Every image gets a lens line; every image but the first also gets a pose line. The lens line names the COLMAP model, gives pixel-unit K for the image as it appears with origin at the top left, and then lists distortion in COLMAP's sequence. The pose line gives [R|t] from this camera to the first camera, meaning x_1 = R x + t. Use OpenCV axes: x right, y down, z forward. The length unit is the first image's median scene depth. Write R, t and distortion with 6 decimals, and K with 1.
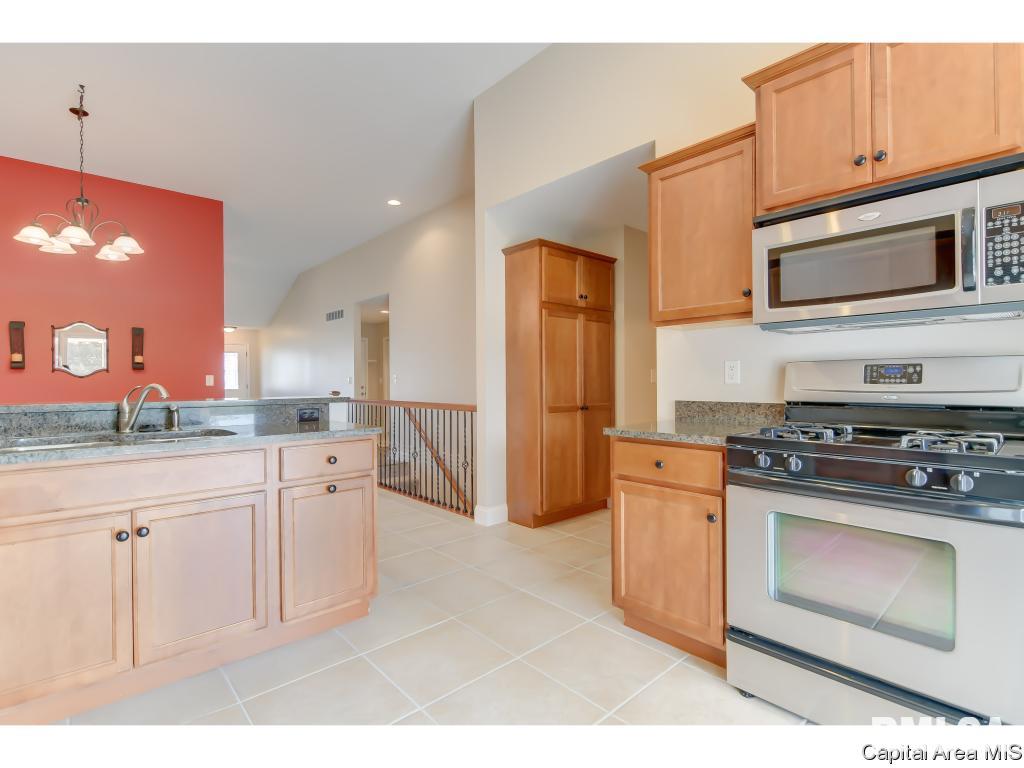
lens RADIAL K [[495.7, 0, 510.1], [0, 495.7, 379.9], [0, 0, 1]] dist [-0.000027, -0.003416]
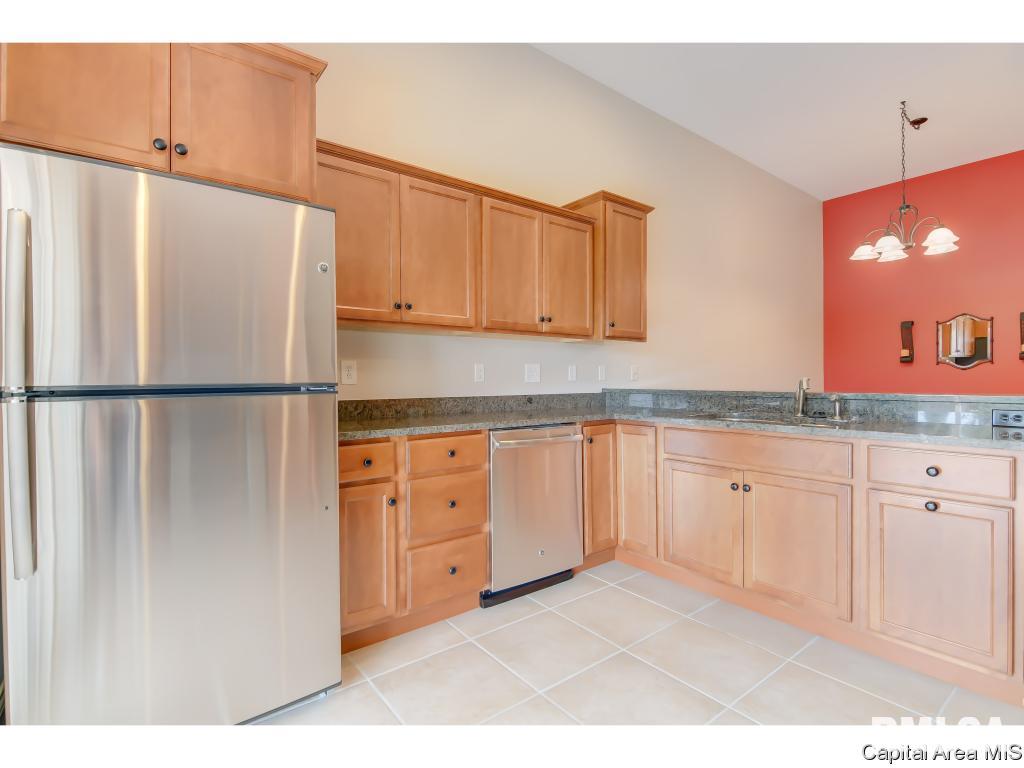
lens RADIAL K [[495.7, 0, 507.8], [0, 495.7, 380.7], [0, 0, 1]] dist [-0.000027, -0.003416]
pose [[-0.078499, 0.011966, -0.996842, 0.338144], [0.008482, 0.999900, 0.011335, -0.002087], [0.996878, -0.007565, -0.078593, 0.246295]]
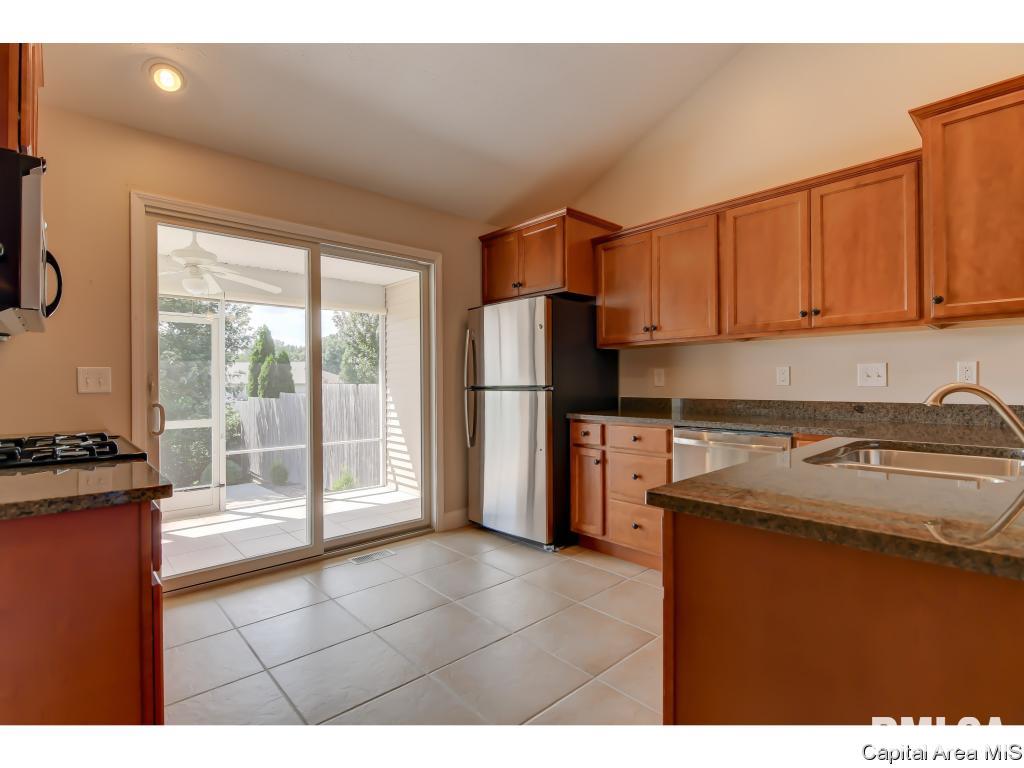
lens RADIAL K [[495.7, 0, 507.4], [0, 495.7, 381.1], [0, 0, 1]] dist [-0.000027, -0.003416]
pose [[-0.999923, 0.011966, -0.003193, -0.100085], [0.011989, 0.999901, -0.007391, 0.003348], [0.003104, -0.007428, -0.999968, 1.032809]]
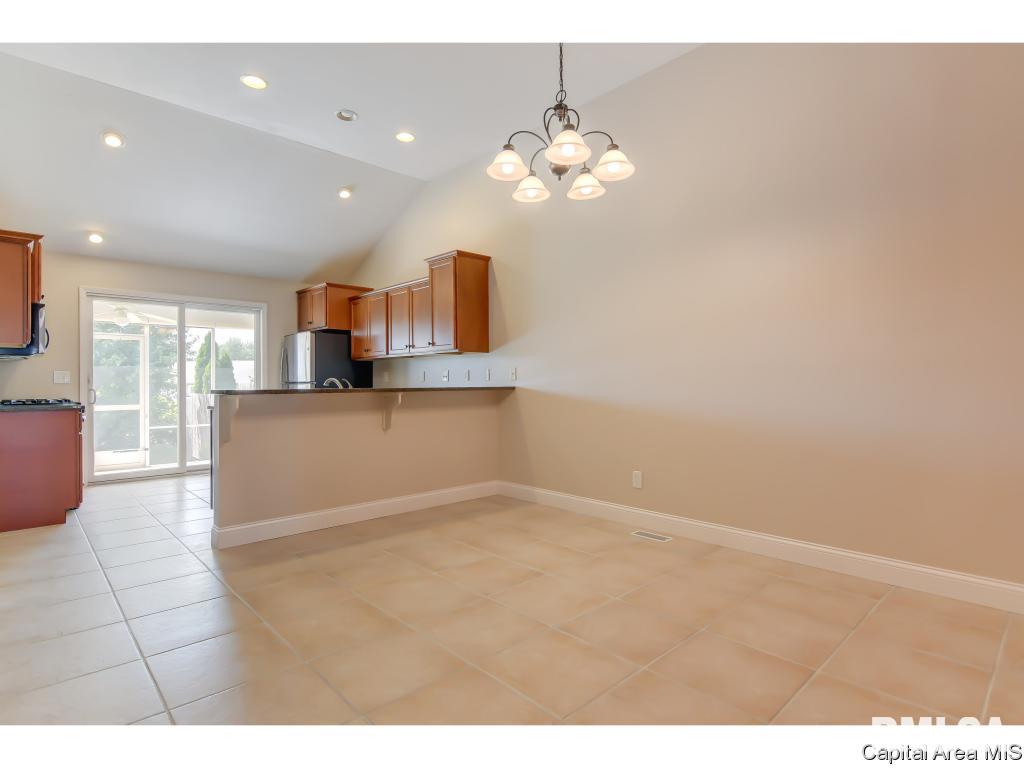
lens RADIAL K [[525.3, 0, 506.5], [0, 525.3, 379.1], [0, 0, 1]] dist [0.003301, 0.000111]
pose [[-0.999763, 0.011701, -0.018360, -0.873554], [0.011893, 0.999875, -0.010408, 0.029179], [0.018236, -0.010624, -0.999777, 1.995897]]
